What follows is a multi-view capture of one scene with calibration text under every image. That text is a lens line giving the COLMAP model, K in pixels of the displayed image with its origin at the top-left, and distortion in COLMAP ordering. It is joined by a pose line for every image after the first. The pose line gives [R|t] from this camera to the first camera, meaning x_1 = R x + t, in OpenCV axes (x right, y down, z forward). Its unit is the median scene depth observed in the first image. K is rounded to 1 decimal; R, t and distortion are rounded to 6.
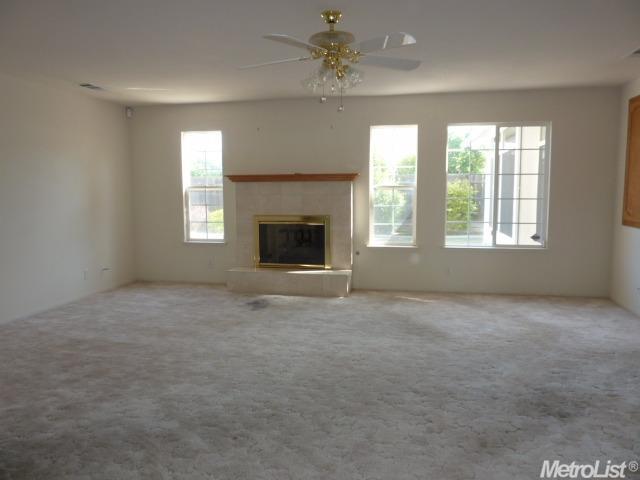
lens RADIAL K [[477.9, 0, 320.0], [0, 477.9, 240.0], [0, 0, 1]] dist [-0.025881, -0.007160]
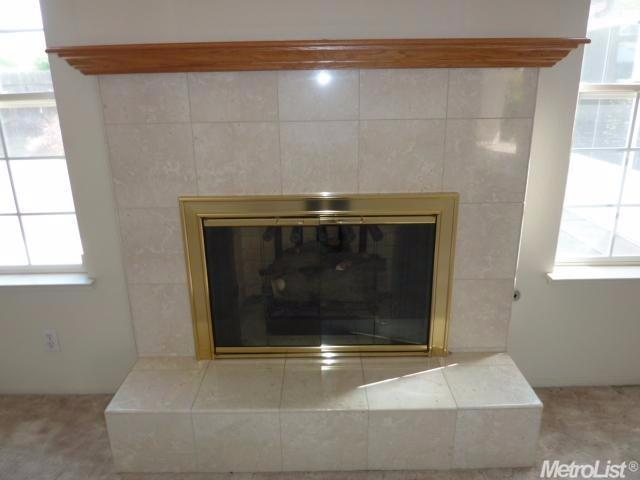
lens RADIAL K [[477.9, 0, 320.0], [0, 477.9, 240.0], [0, 0, 1]] dist [-0.025881, -0.007160]
pose [[0.978196, -0.076570, 0.193052, -0.114027], [0.035470, 0.977490, 0.207978, -0.082156], [-0.204631, -0.196596, 0.958893, 0.709543]]
